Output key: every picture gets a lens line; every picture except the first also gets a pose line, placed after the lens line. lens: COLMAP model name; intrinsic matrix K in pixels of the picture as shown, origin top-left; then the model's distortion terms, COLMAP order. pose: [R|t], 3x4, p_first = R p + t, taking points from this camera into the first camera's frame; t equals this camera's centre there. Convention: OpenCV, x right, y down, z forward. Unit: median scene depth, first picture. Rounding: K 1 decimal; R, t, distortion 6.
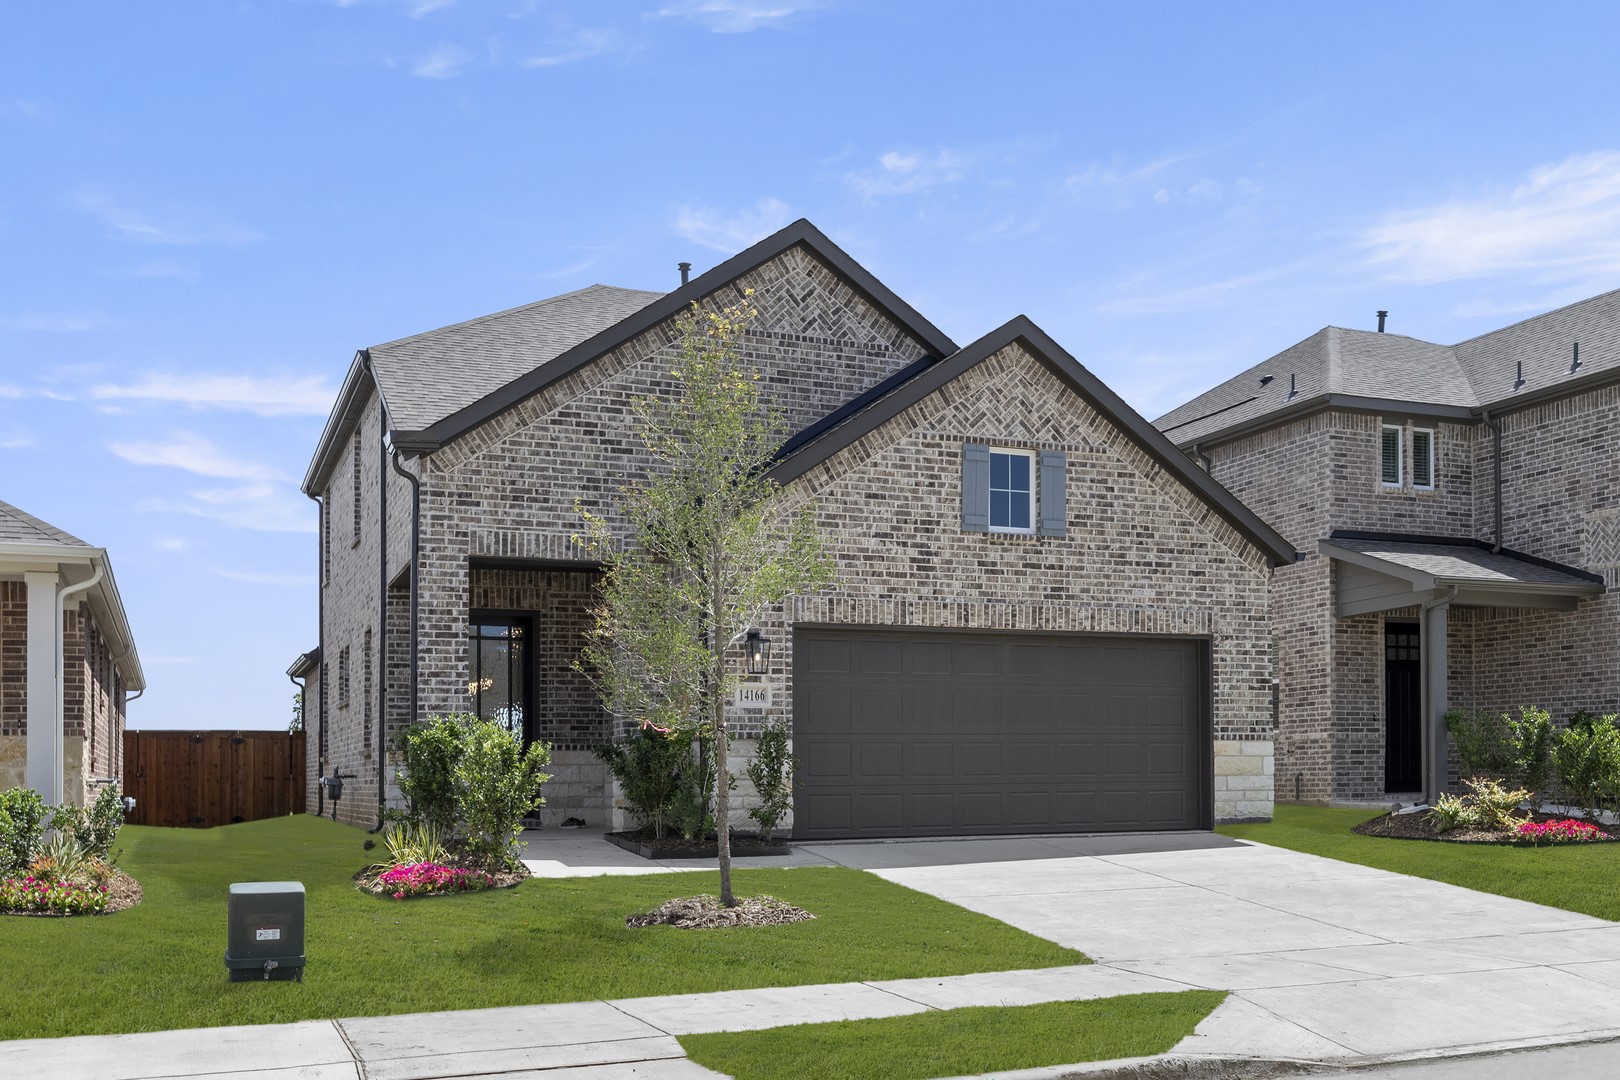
lens RADIAL K [[1353.4, 0, 809.7], [0, 1353.4, 547.9], [0, 0, 1]] dist [0.006651, -0.004035]
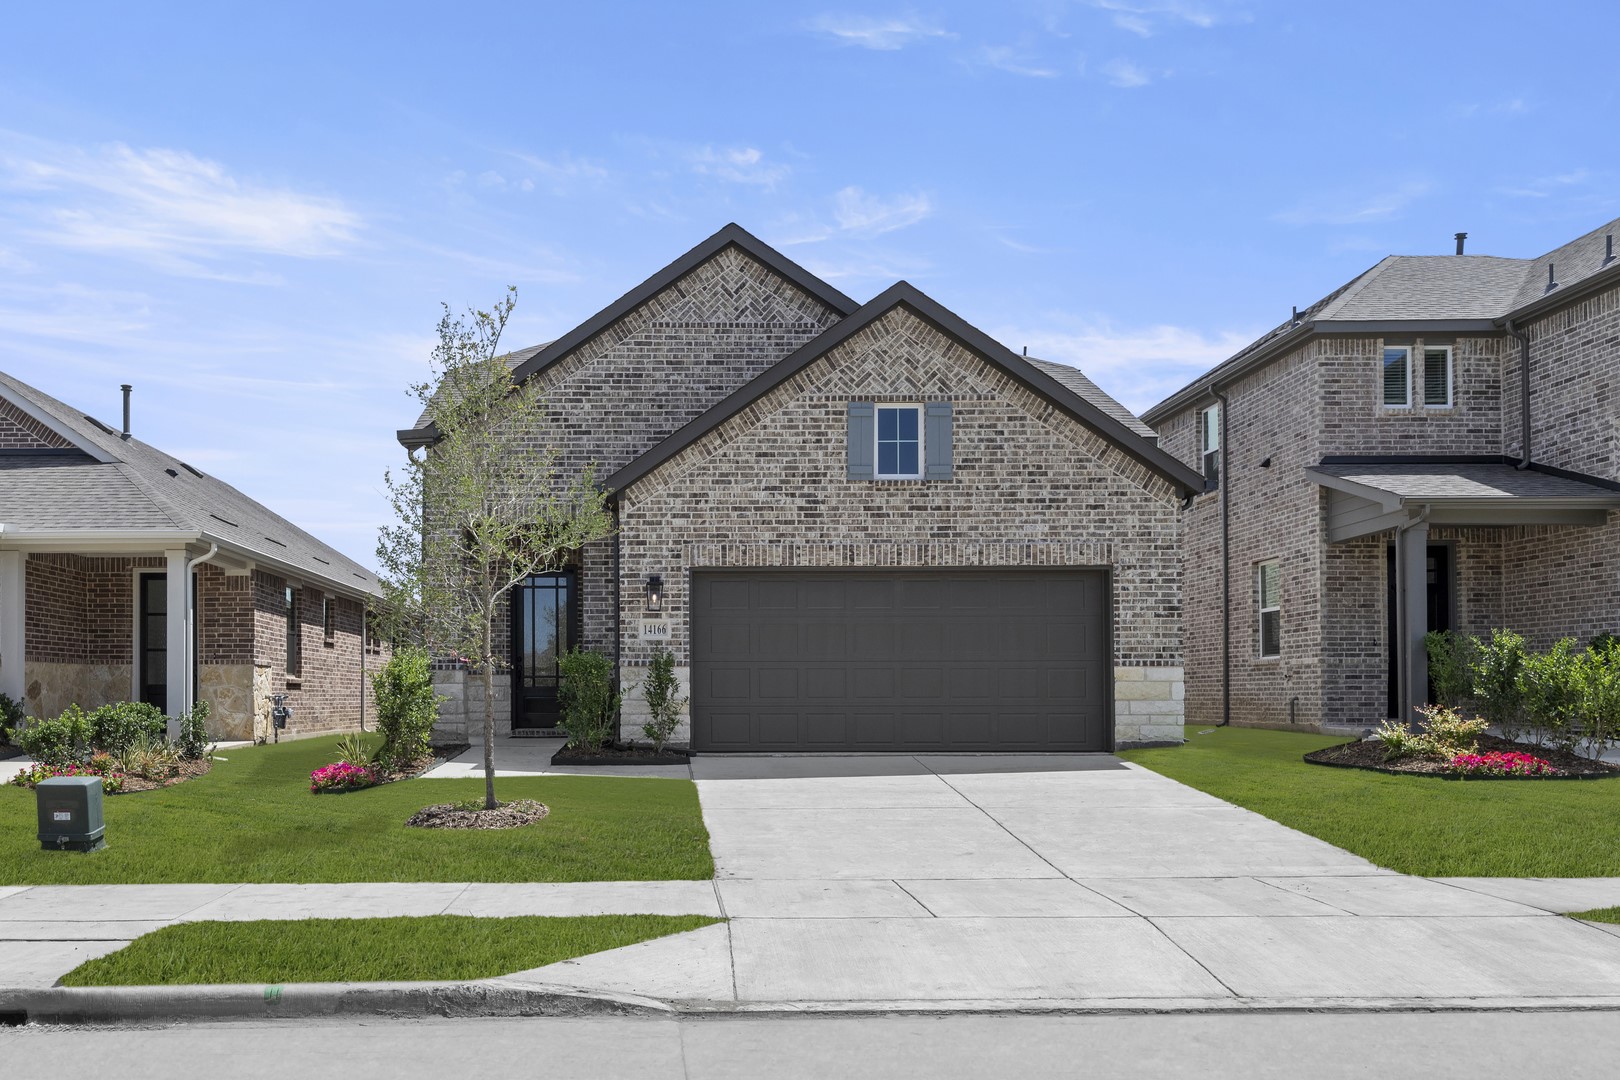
lens RADIAL K [[1048.5, 0, 810.0], [0, 1048.5, 529.9], [0, 0, 1]] dist [0.003509, 0.000532]
pose [[0.936017, -0.046135, -0.348918, 0.364650], [0.051492, 0.998655, 0.006087, 0.020486], [0.348168, -0.023664, 0.937133, 0.165895]]
